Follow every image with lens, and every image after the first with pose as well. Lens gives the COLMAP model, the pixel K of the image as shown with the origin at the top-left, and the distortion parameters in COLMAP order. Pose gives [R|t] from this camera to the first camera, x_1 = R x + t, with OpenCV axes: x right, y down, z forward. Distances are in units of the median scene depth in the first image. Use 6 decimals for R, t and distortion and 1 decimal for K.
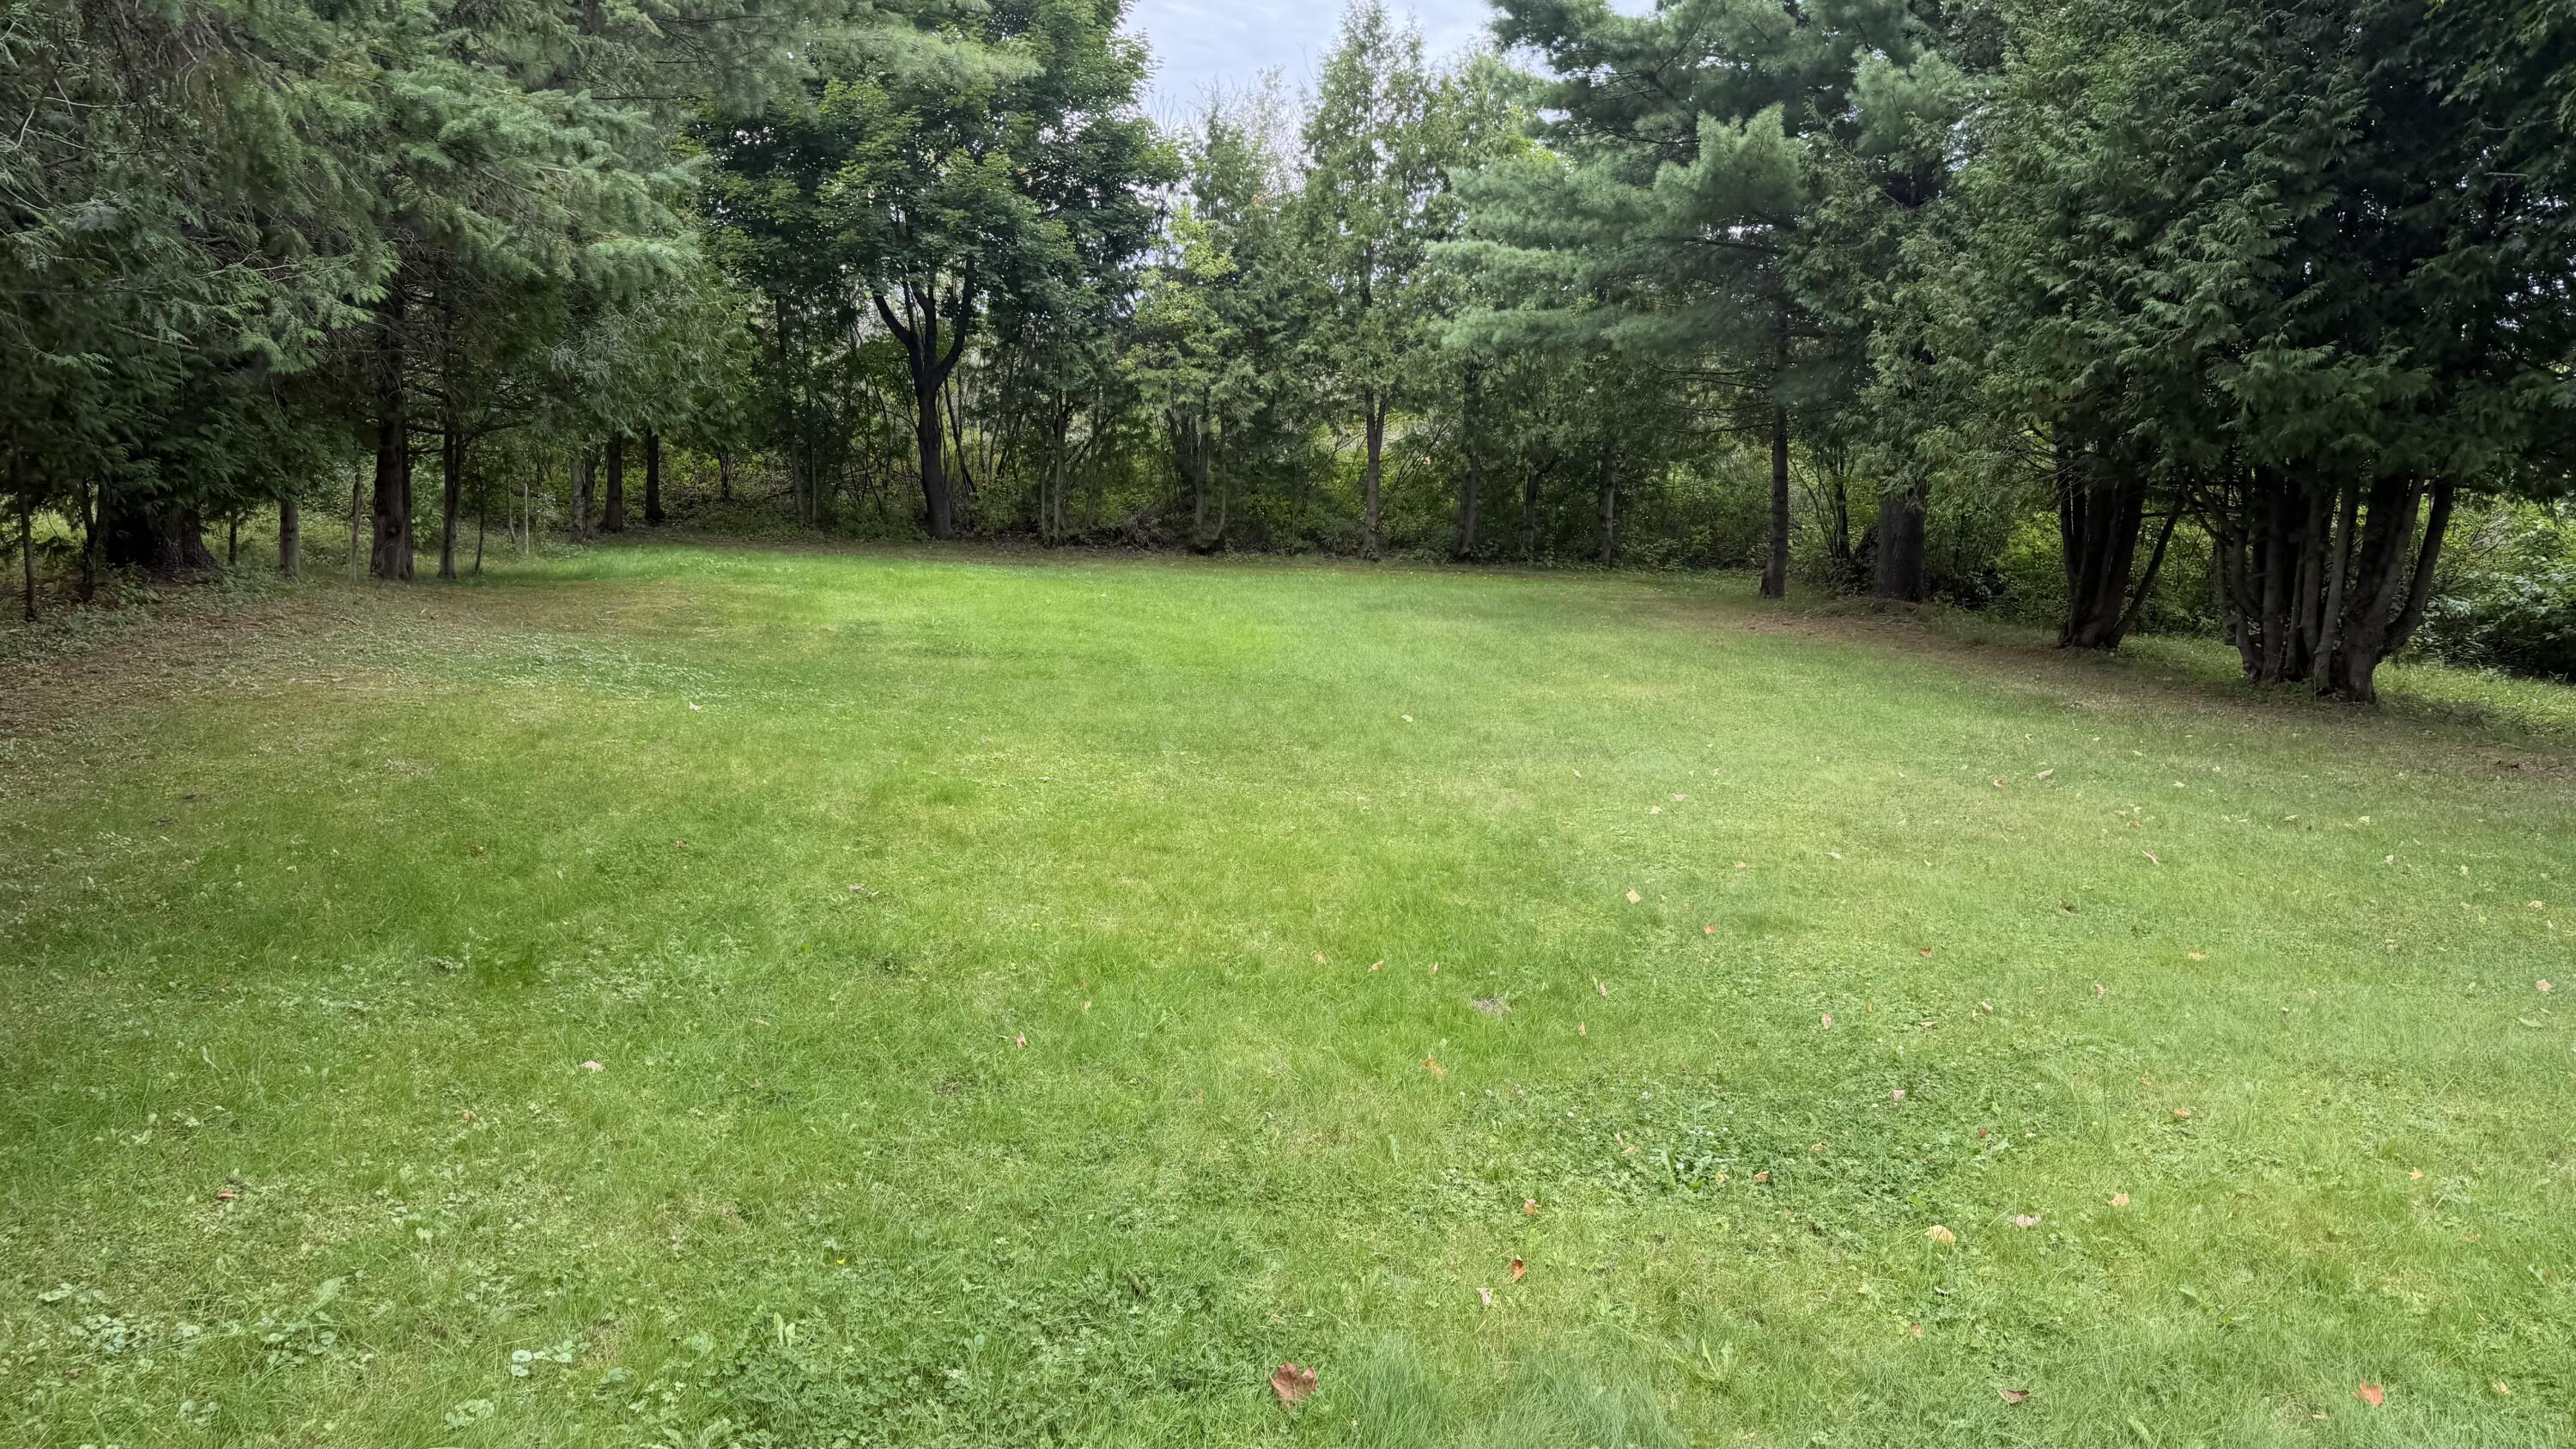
lens RADIAL K [[1833.4, 0, 1295.0], [0, 1833.4, 720.6], [0, 0, 1]] dist [0.069294, -0.084884]
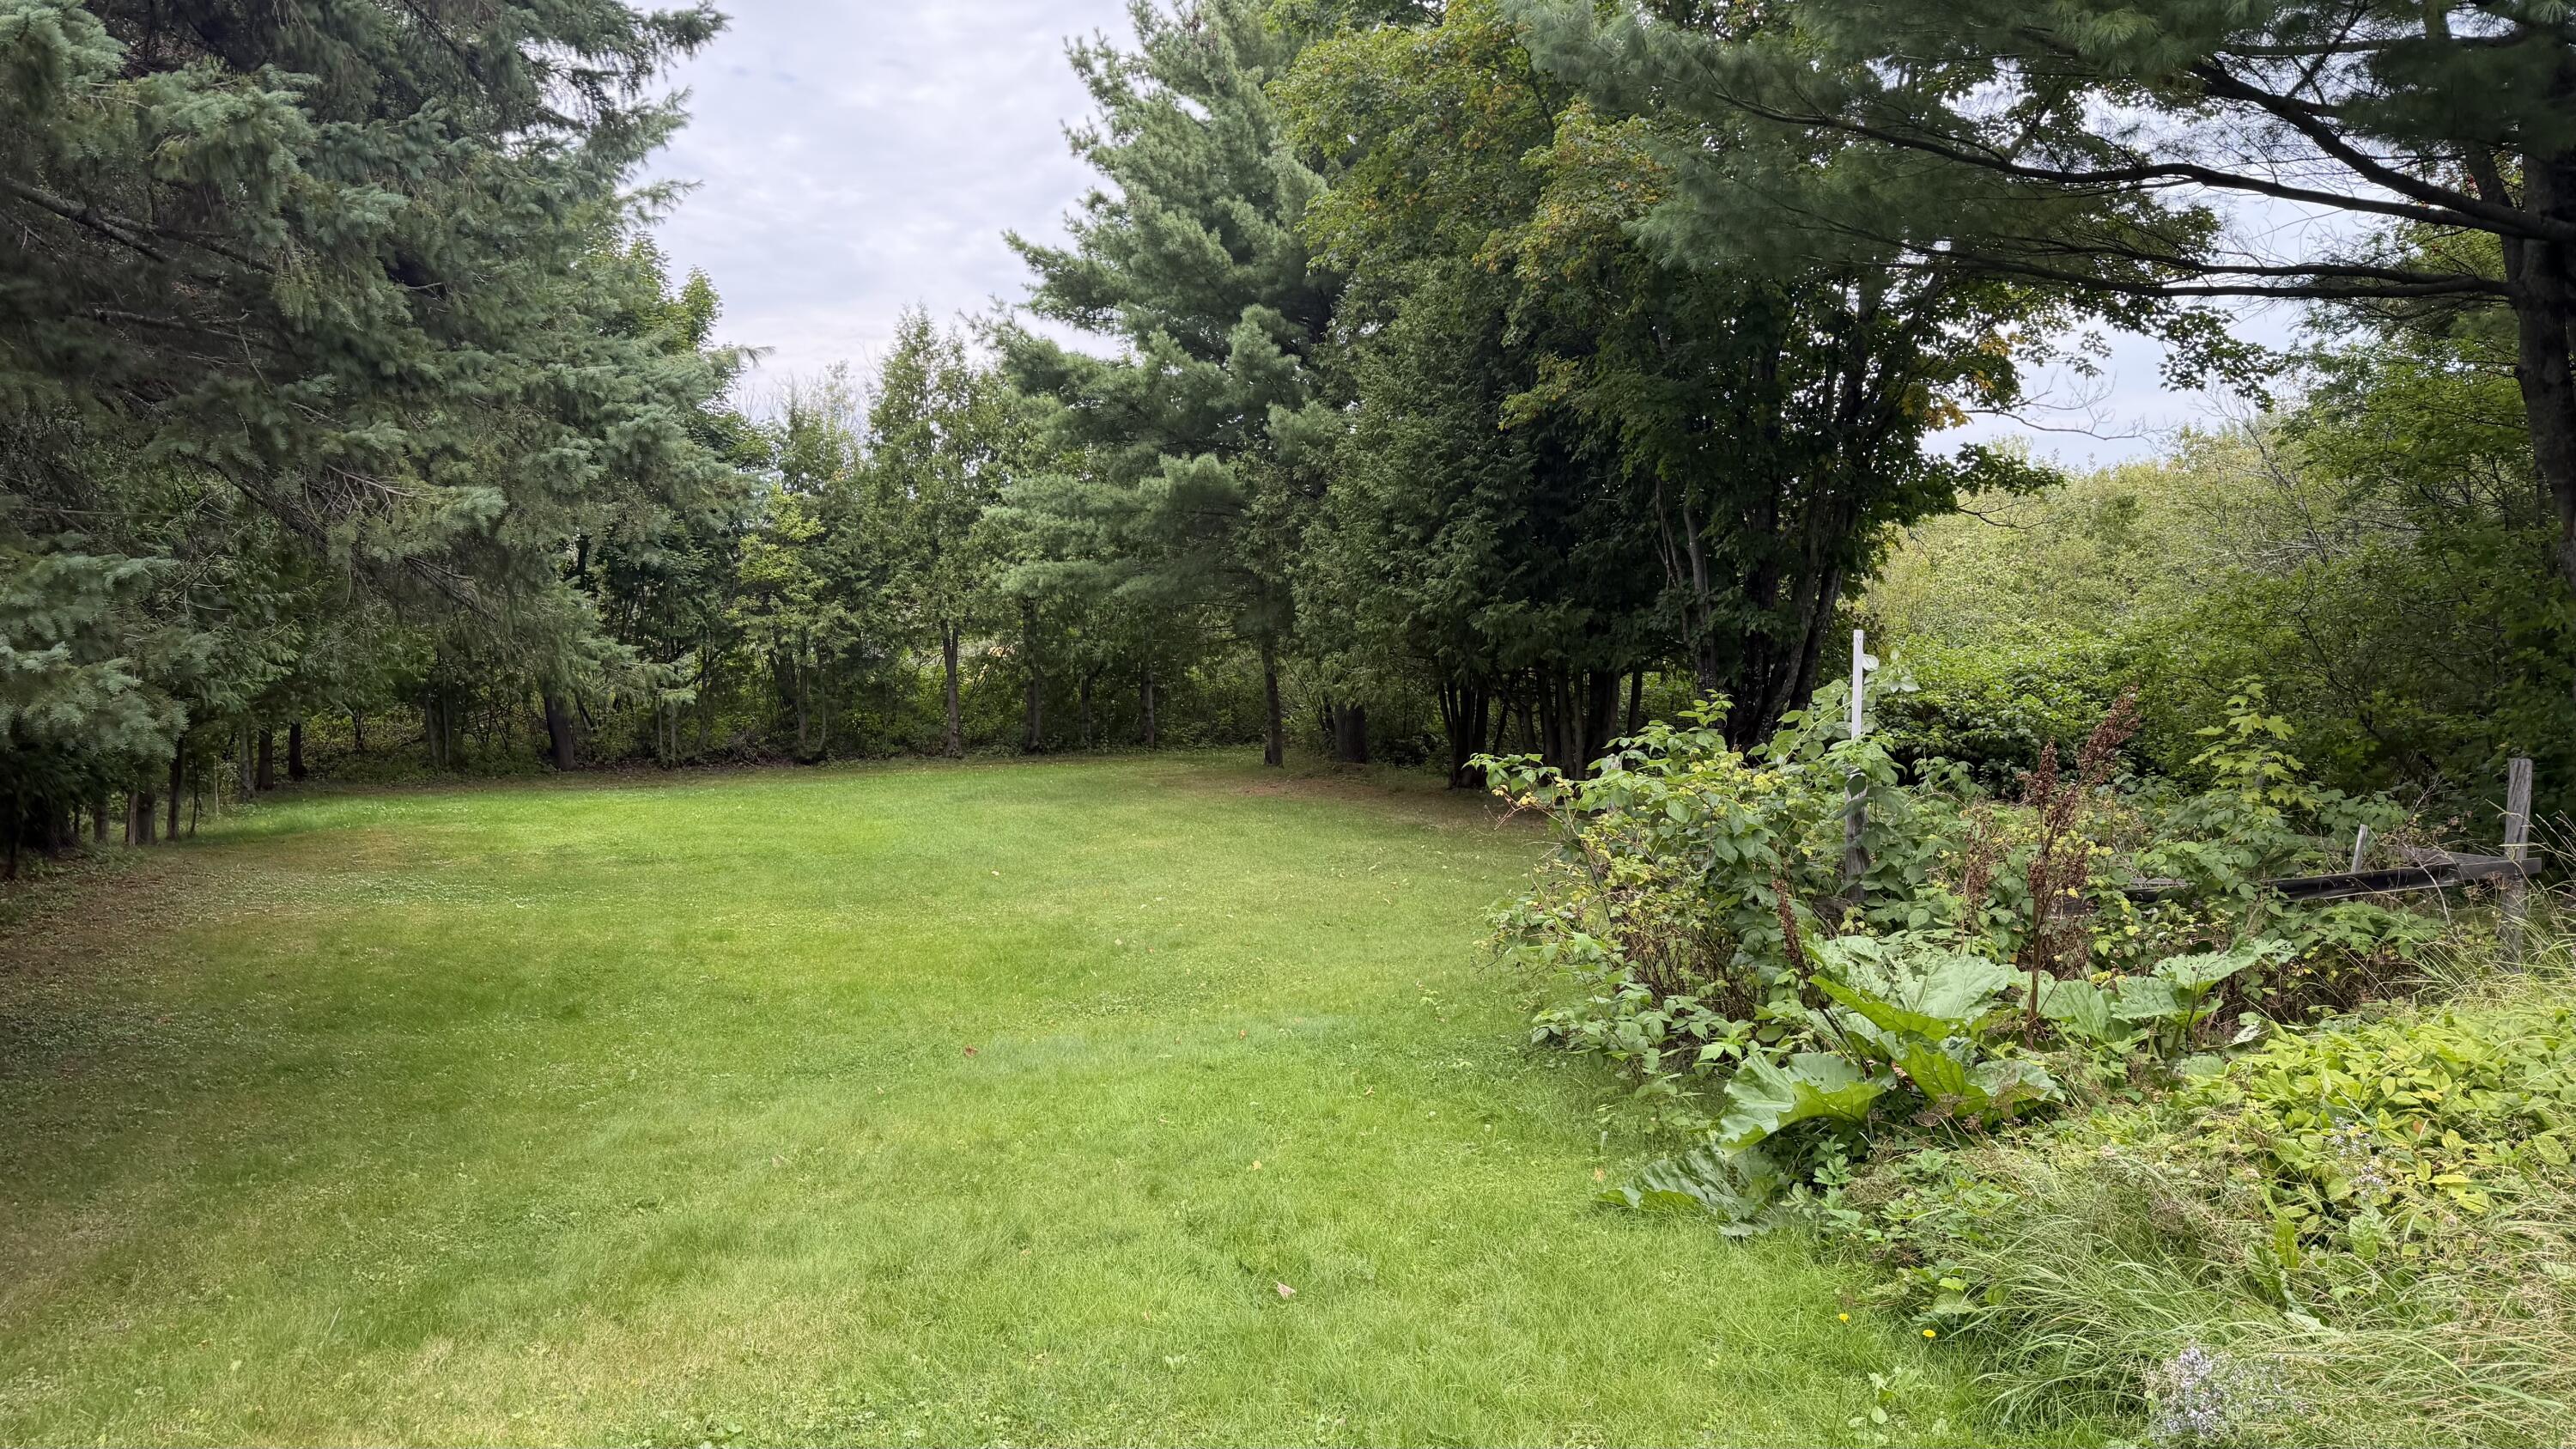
lens RADIAL K [[1833.4, 0, 1335.2], [0, 1833.4, 728.1], [0, 0, 1]] dist [0.069294, -0.084884]
pose [[0.966519, -0.074233, 0.245623, -0.014335], [0.096128, 0.992279, -0.078373, 0.012017], [-0.237909, 0.099360, 0.966192, -0.248847]]
